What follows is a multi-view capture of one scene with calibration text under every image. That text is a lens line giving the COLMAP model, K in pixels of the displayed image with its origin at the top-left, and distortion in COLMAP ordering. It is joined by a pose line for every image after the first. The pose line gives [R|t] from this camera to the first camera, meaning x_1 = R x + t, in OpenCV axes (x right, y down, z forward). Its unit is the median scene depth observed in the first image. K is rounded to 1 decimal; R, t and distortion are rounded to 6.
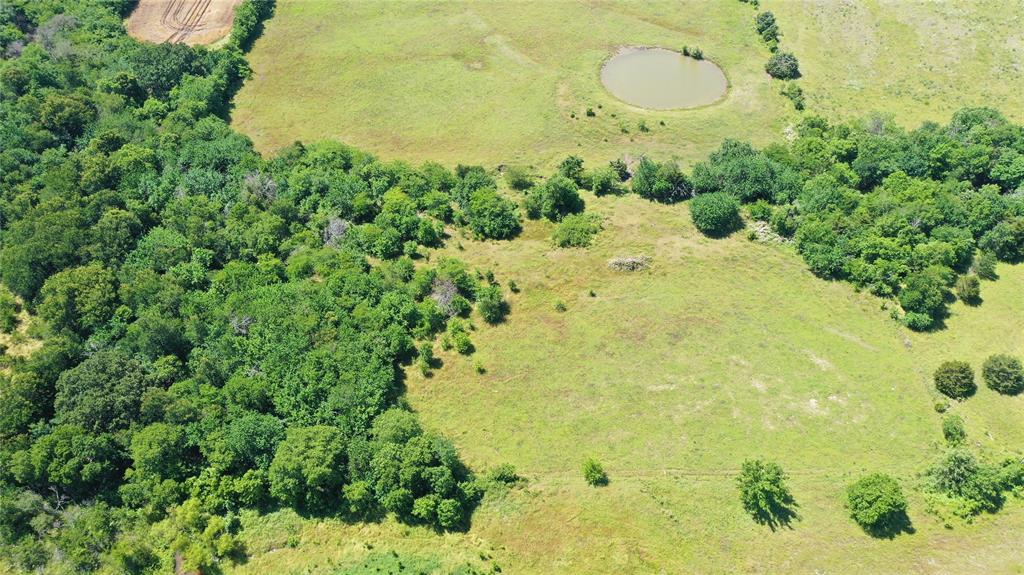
lens RADIAL K [[805.2, 0, 509.3], [0, 805.2, 279.9], [0, 0, 1]] dist [0.006599, 0.008539]
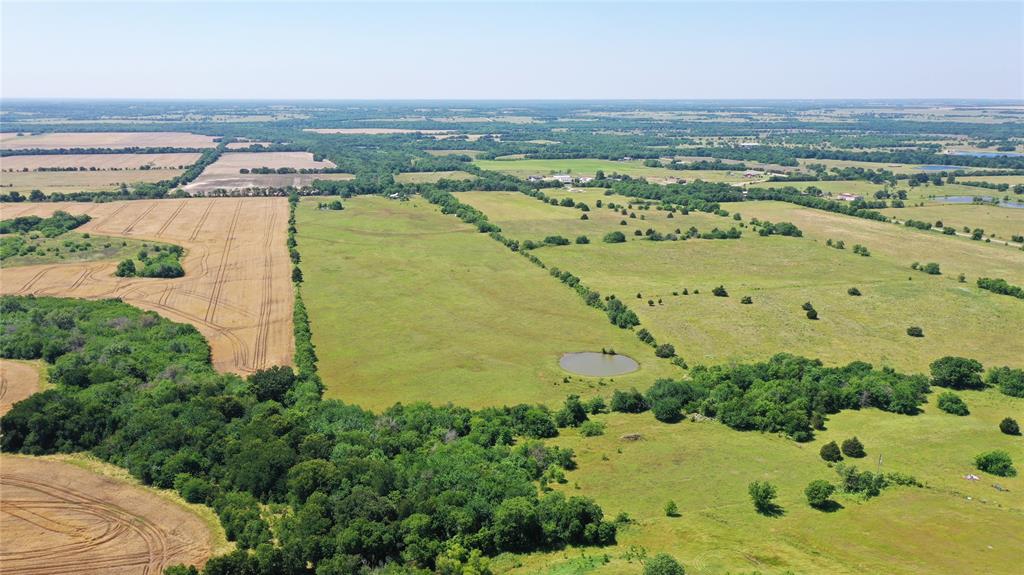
lens RADIAL K [[805.2, 0, 512.0], [0, 805.2, 292.6], [0, 0, 1]] dist [0.006599, 0.008539]
pose [[0.961638, -0.053331, 0.269089, -0.488332], [0.182387, 0.857011, -0.481941, 0.451645], [-0.204910, 0.512531, 0.833861, -0.441007]]
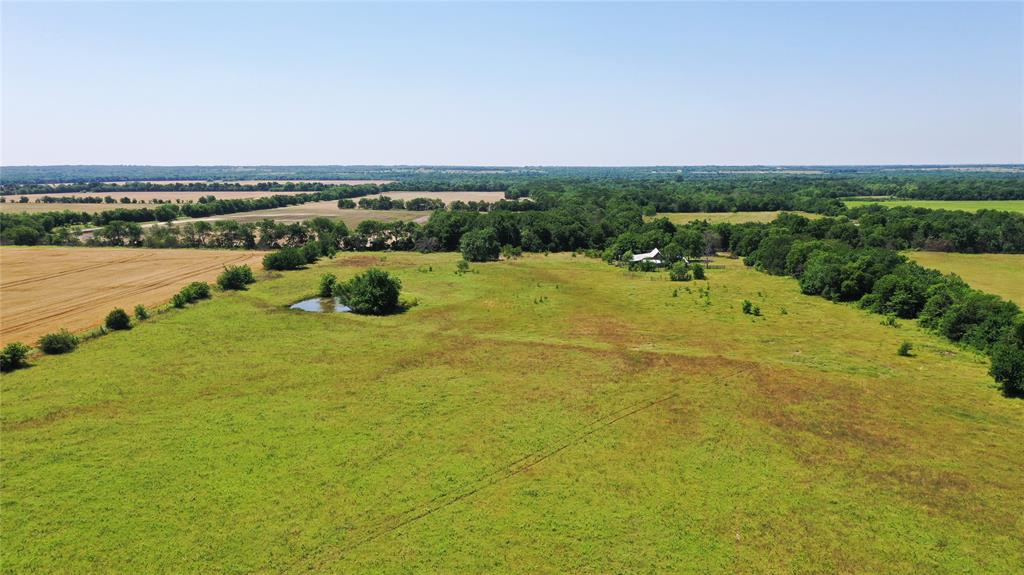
lens RADIAL K [[805.2, 0, 508.7], [0, 805.2, 287.7], [0, 0, 1]] dist [0.006599, 0.008539]
pose [[0.999624, 0.012280, -0.024509, 0.002884], [-0.024245, 0.813310, -0.581326, -1.843346], [0.012795, 0.581702, 0.813302, 2.586011]]
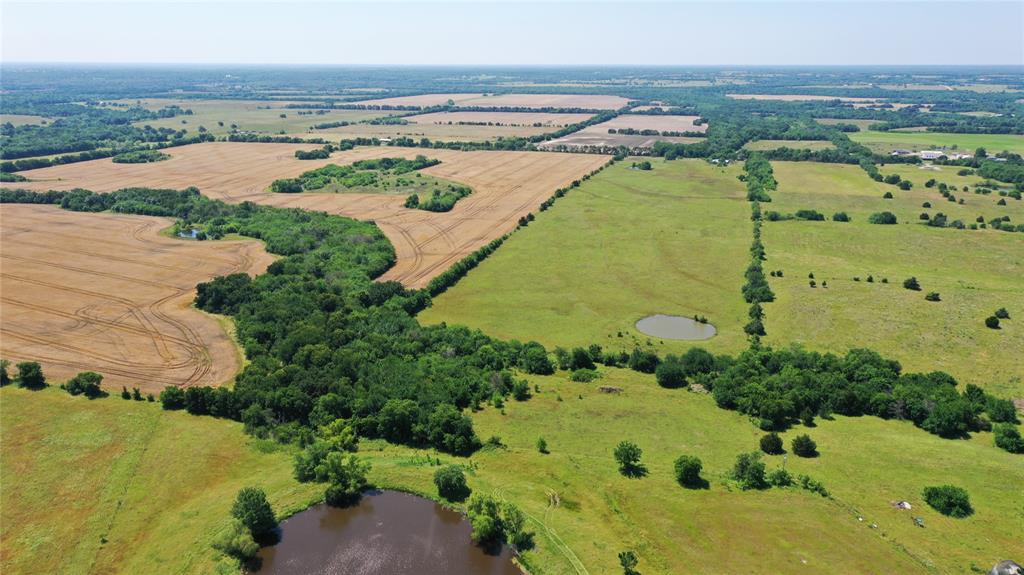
lens RADIAL K [[805.2, 0, 514.1], [0, 805.2, 283.7], [0, 0, 1]] dist [0.006599, 0.008539]
pose [[0.962762, 0.082879, -0.257332, 0.359460], [-0.195906, 0.869821, -0.452805, 0.565403], [0.186305, 0.486357, 0.853667, -0.558367]]
